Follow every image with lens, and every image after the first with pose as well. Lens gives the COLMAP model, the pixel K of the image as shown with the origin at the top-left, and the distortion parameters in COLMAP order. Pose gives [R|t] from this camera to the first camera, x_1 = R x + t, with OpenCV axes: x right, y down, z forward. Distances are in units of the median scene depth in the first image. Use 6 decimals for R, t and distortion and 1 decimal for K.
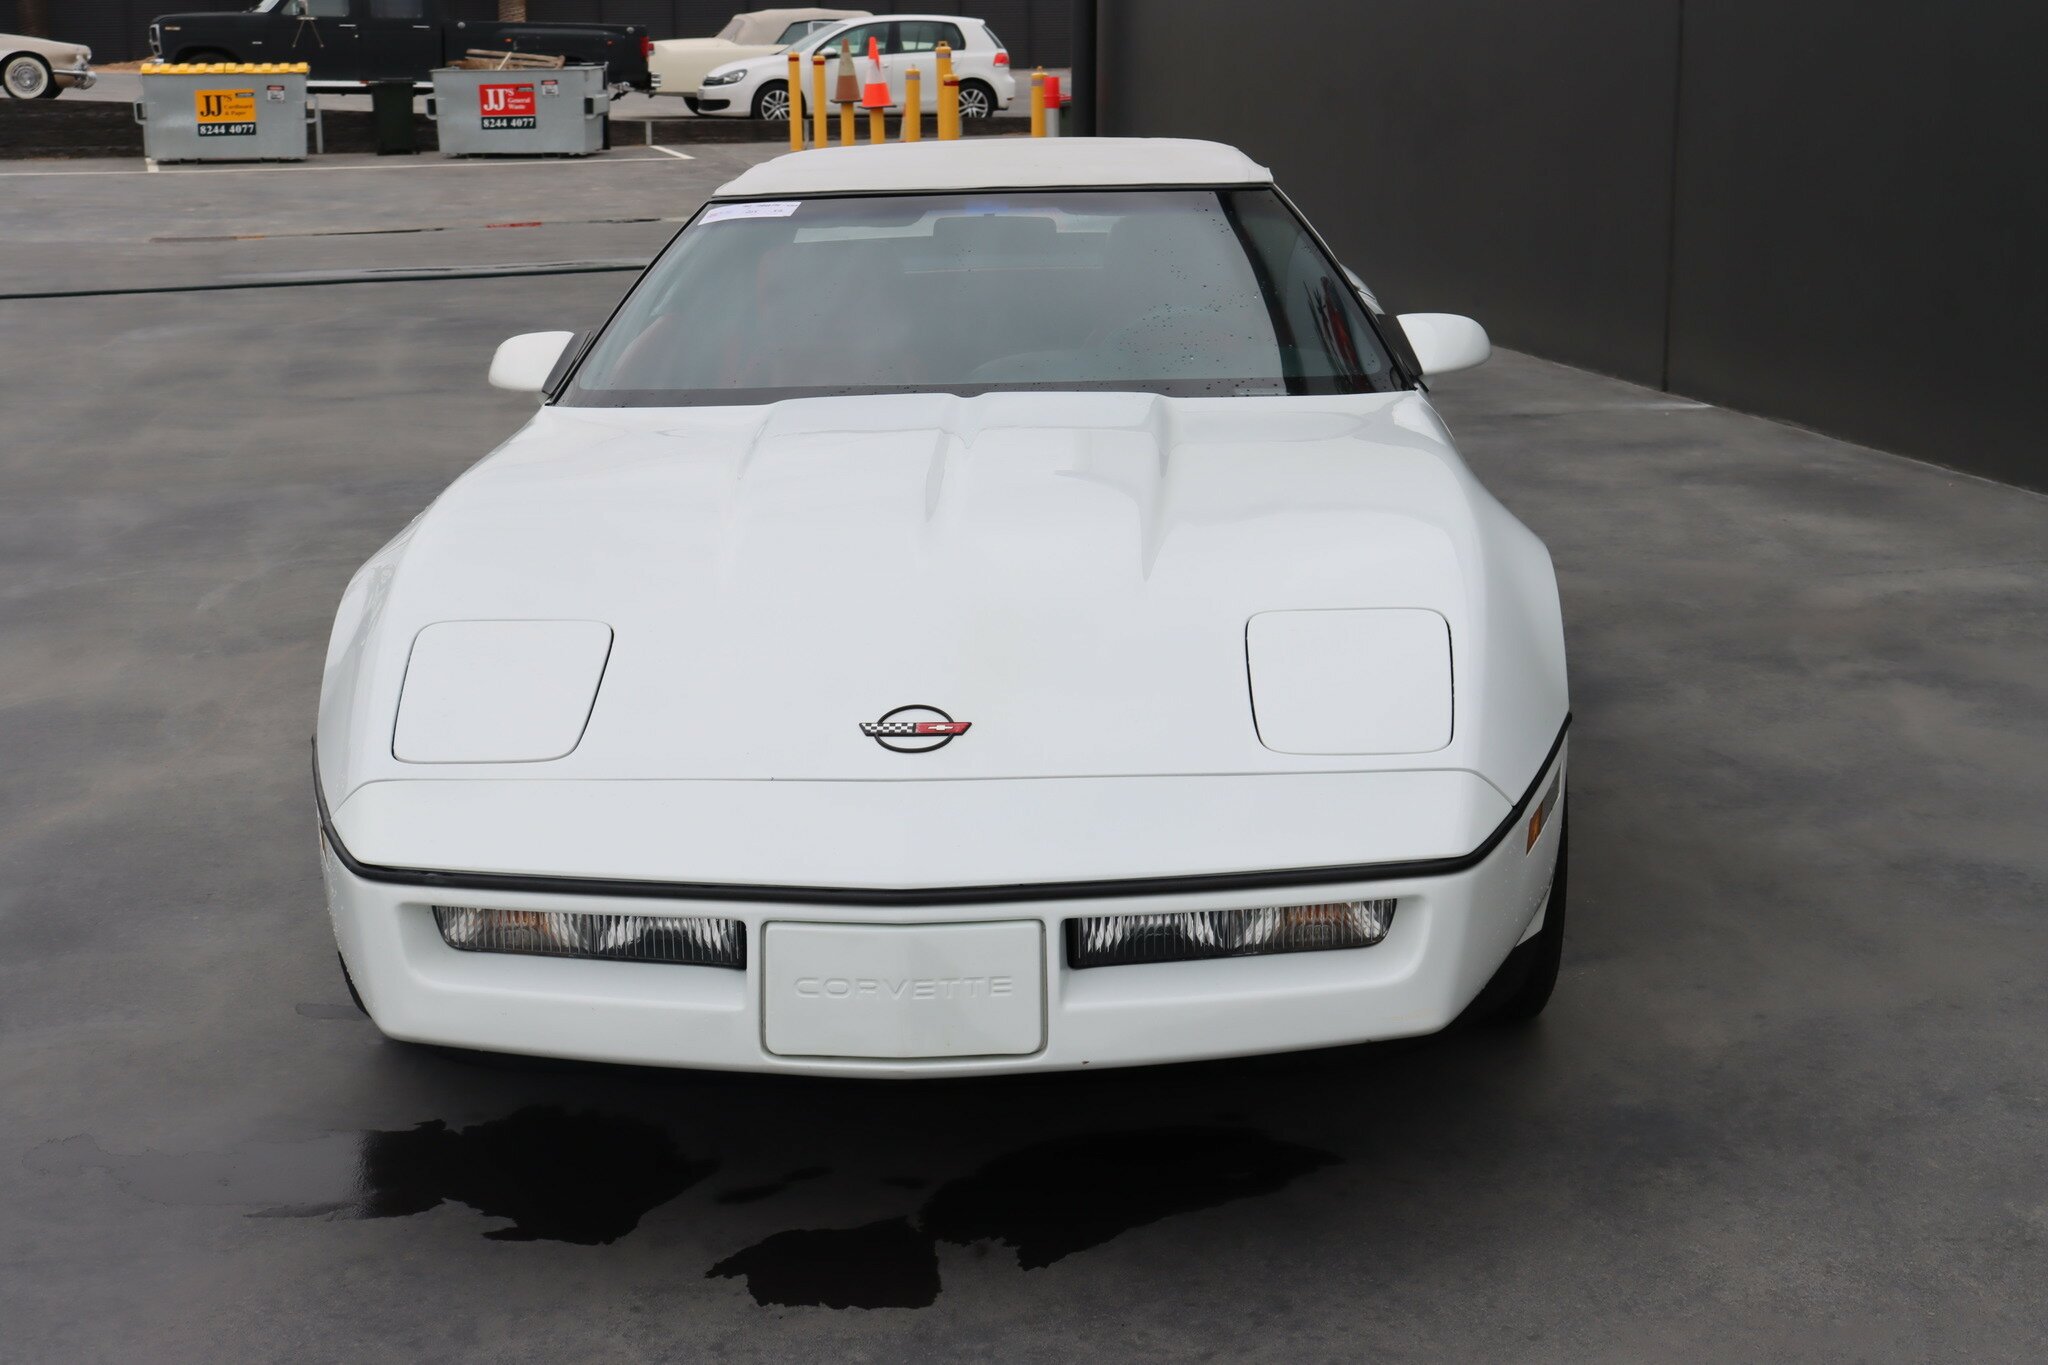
lens RADIAL K [[2917.1, 0, 1024.0], [0, 2917.1, 682.5], [0, 0, 1]] dist [-0.017950, 0.000330]
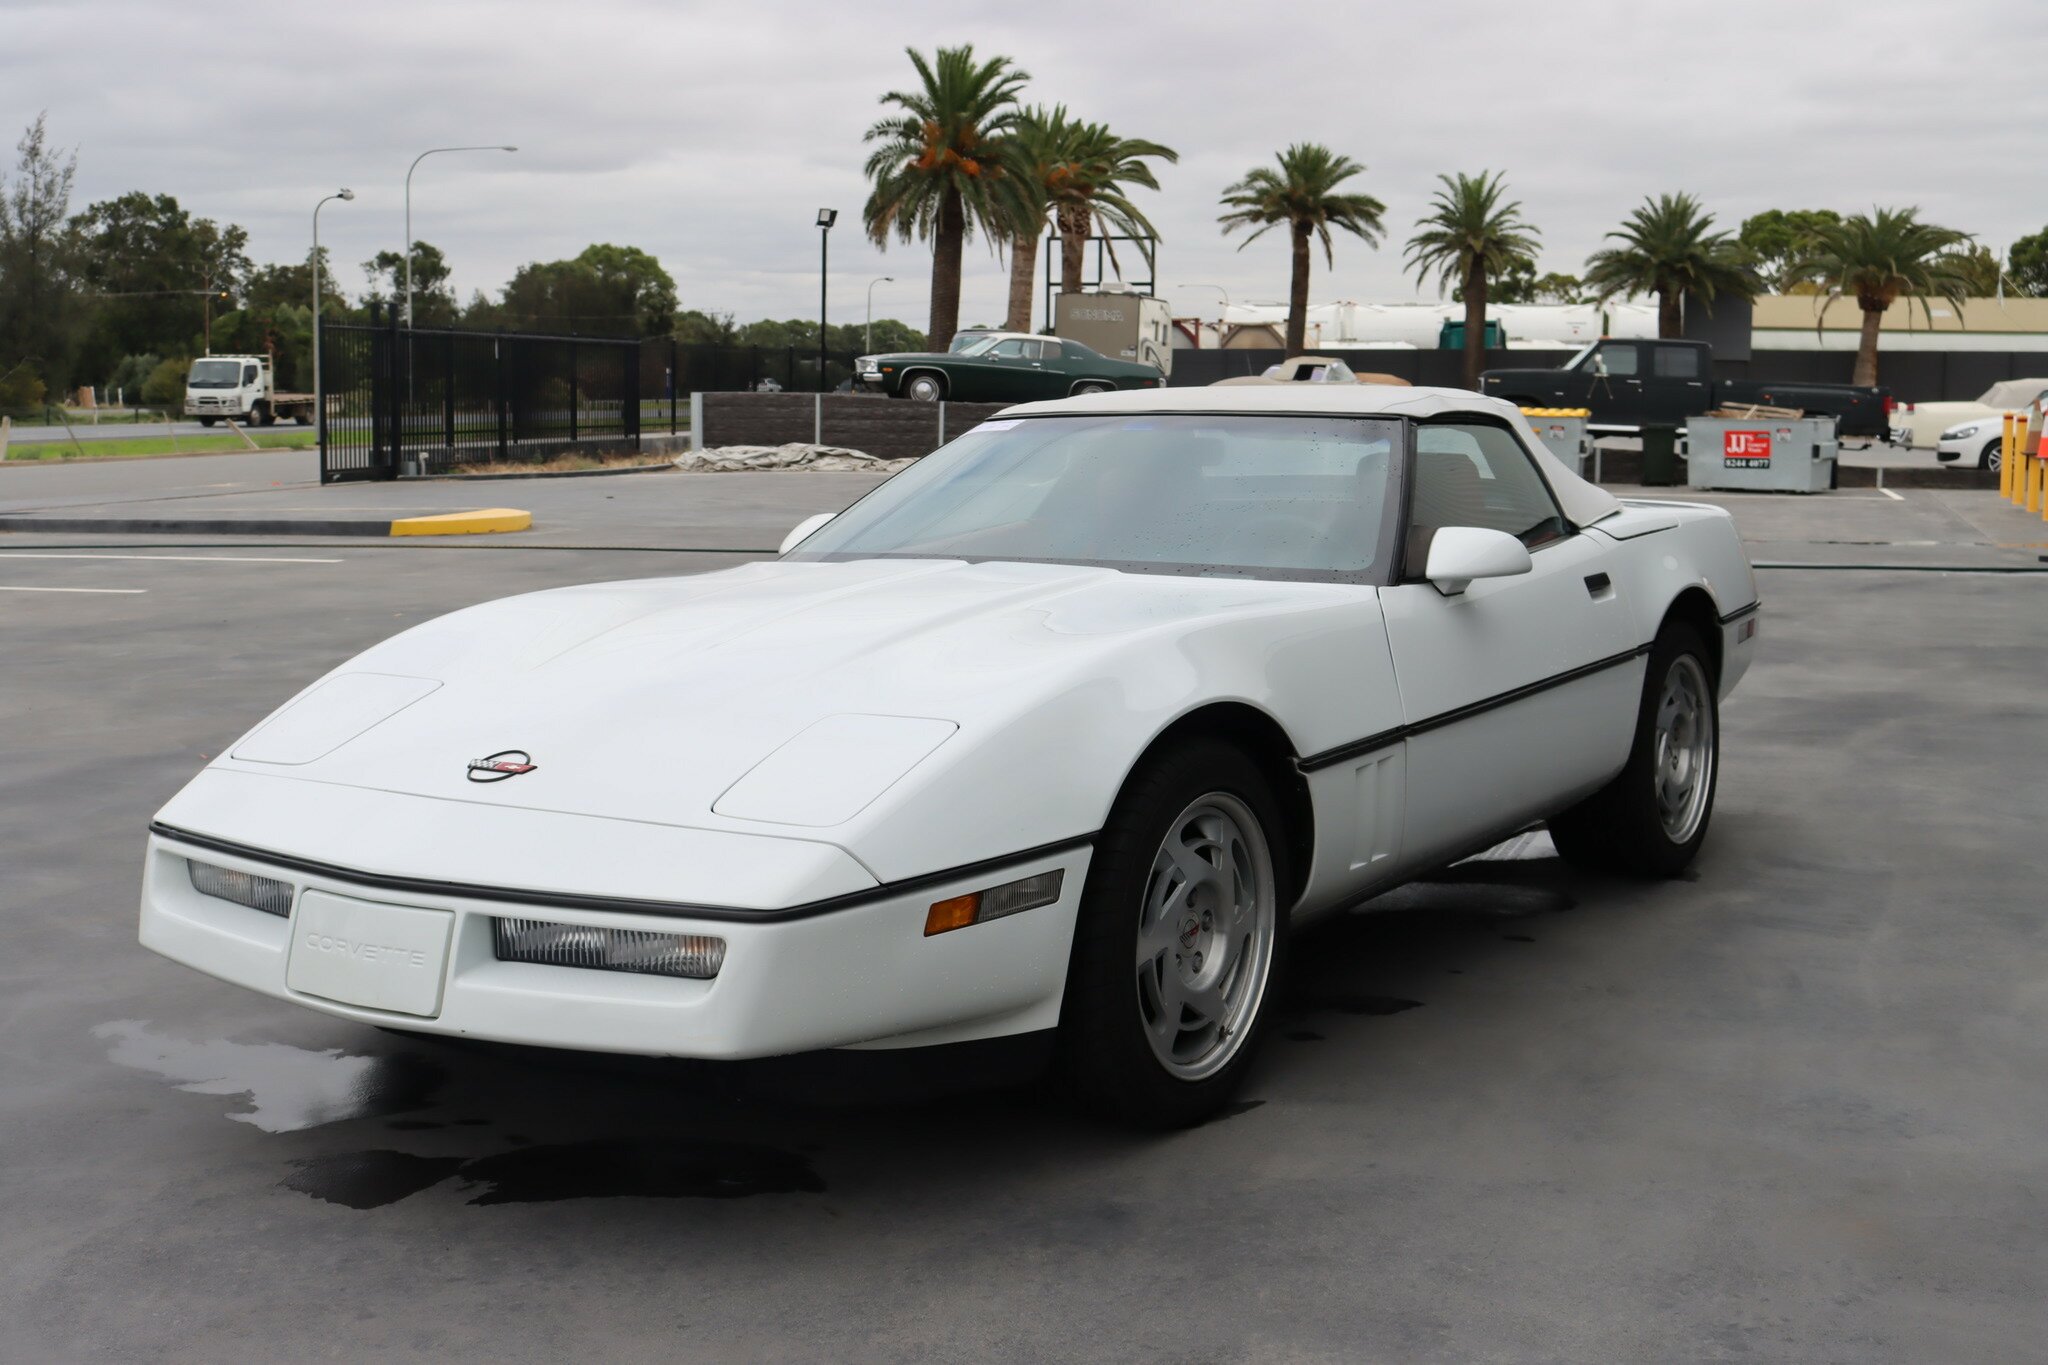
lens RADIAL K [[2421.6, 0, 1025.7], [0, 2421.6, 687.9], [0, 0, 1]] dist [-0.106898, 0.092667]
pose [[0.858337, 0.077134, -0.507256, 0.074099], [-0.128669, 0.989403, -0.067273, 0.002519], [0.496692, 0.123011, 0.859166, 0.023466]]
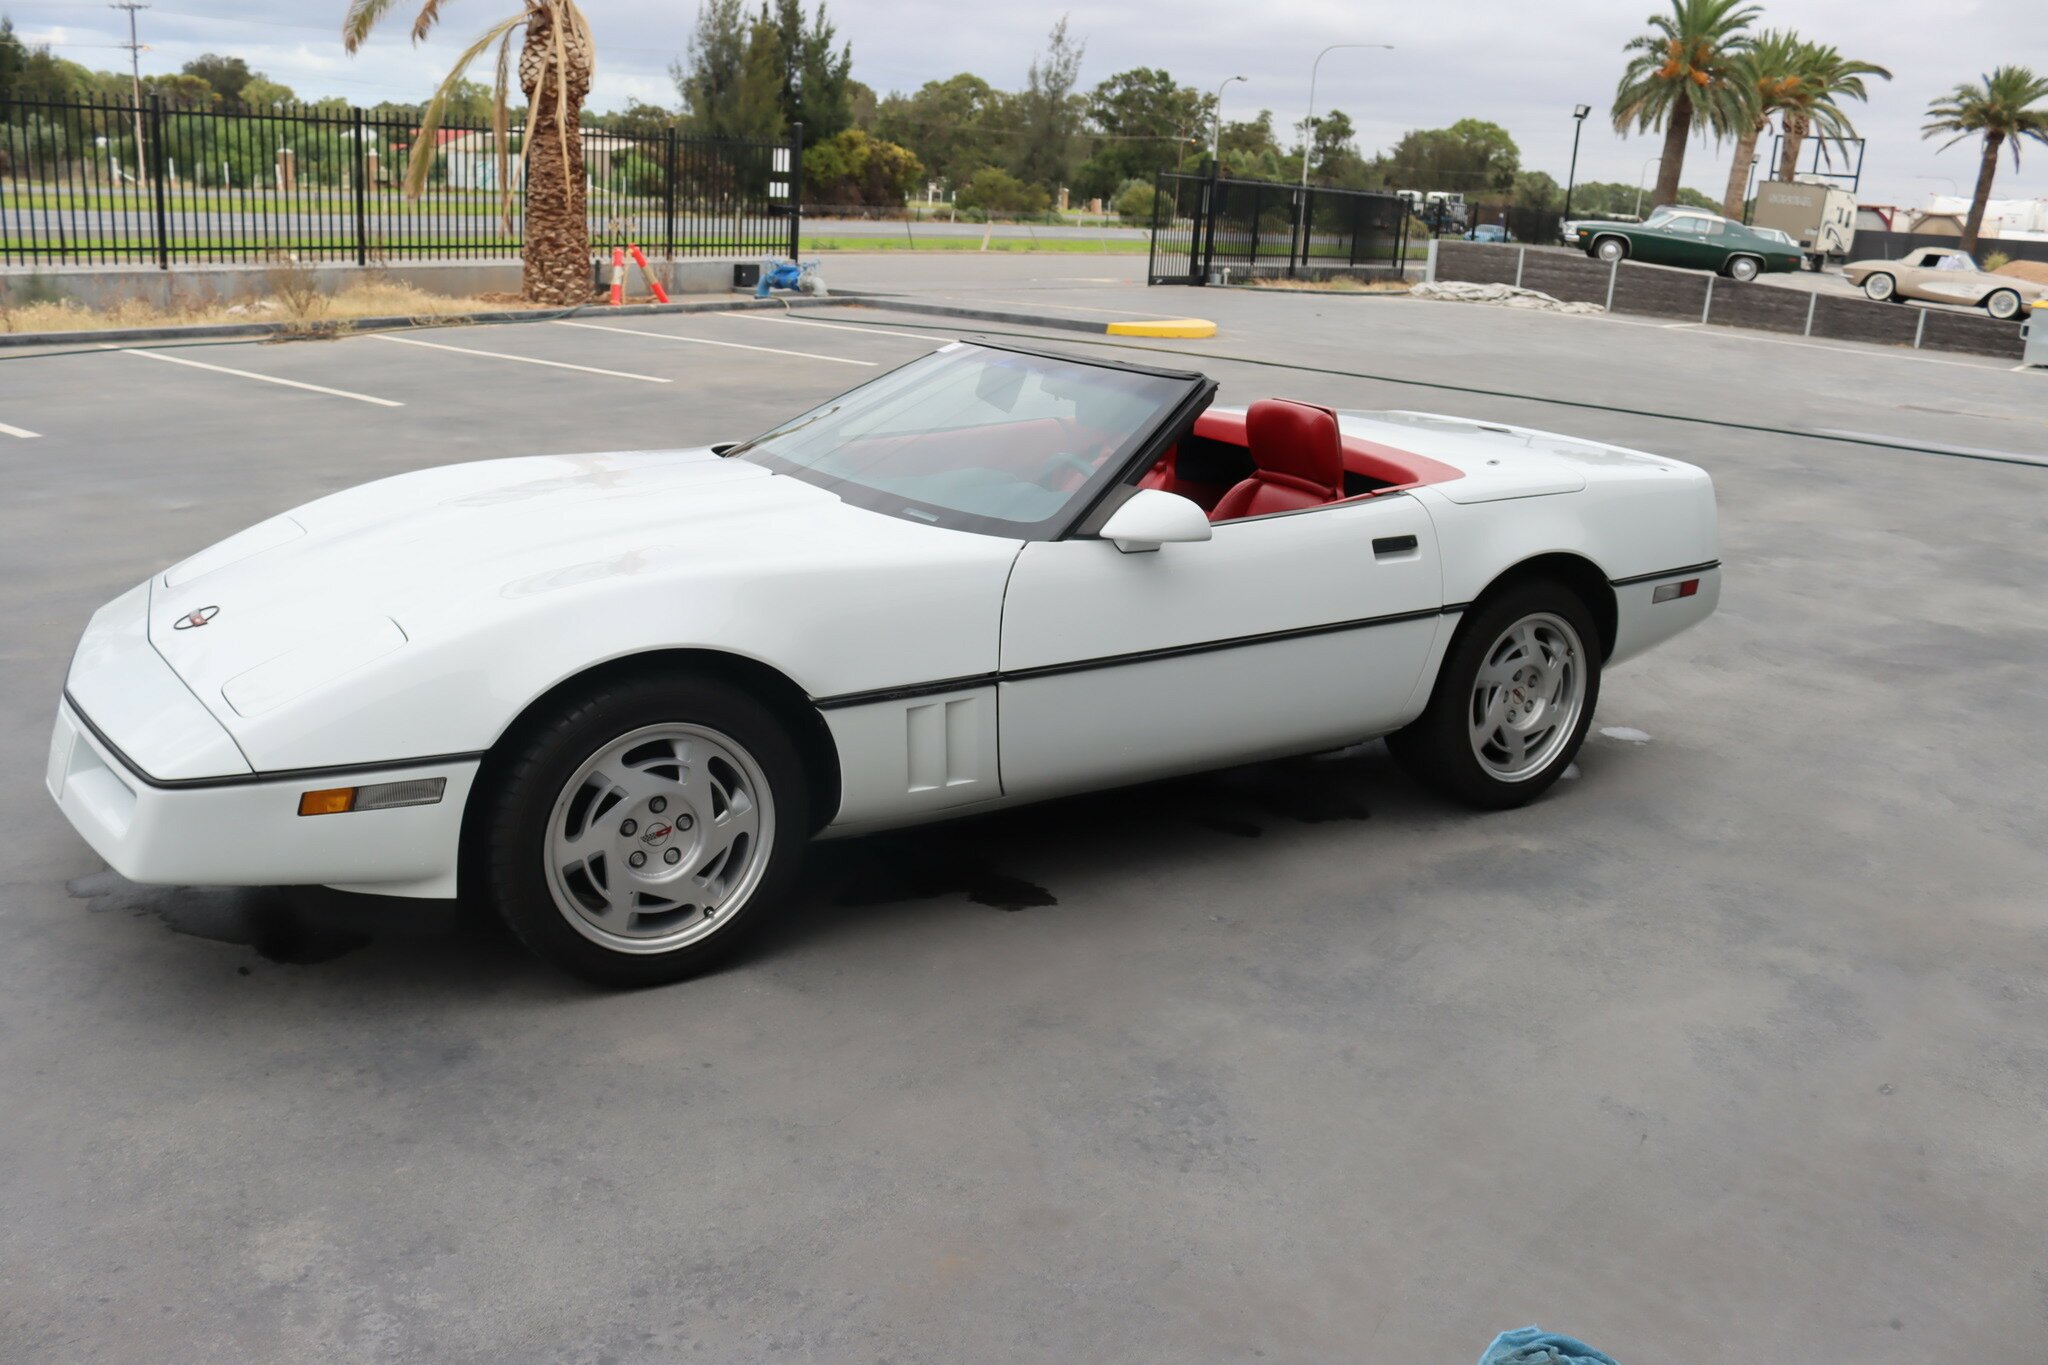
lens RADIAL K [[1679.9, 0, 1013.5], [0, 1679.9, 674.1], [0, 0, 1]] dist [-0.158649, 0.134590]
pose [[0.557972, 0.271556, -0.784171, 0.106974], [-0.246347, 0.956550, 0.155963, -0.023741], [0.792452, 0.106155, 0.600625, 0.087913]]
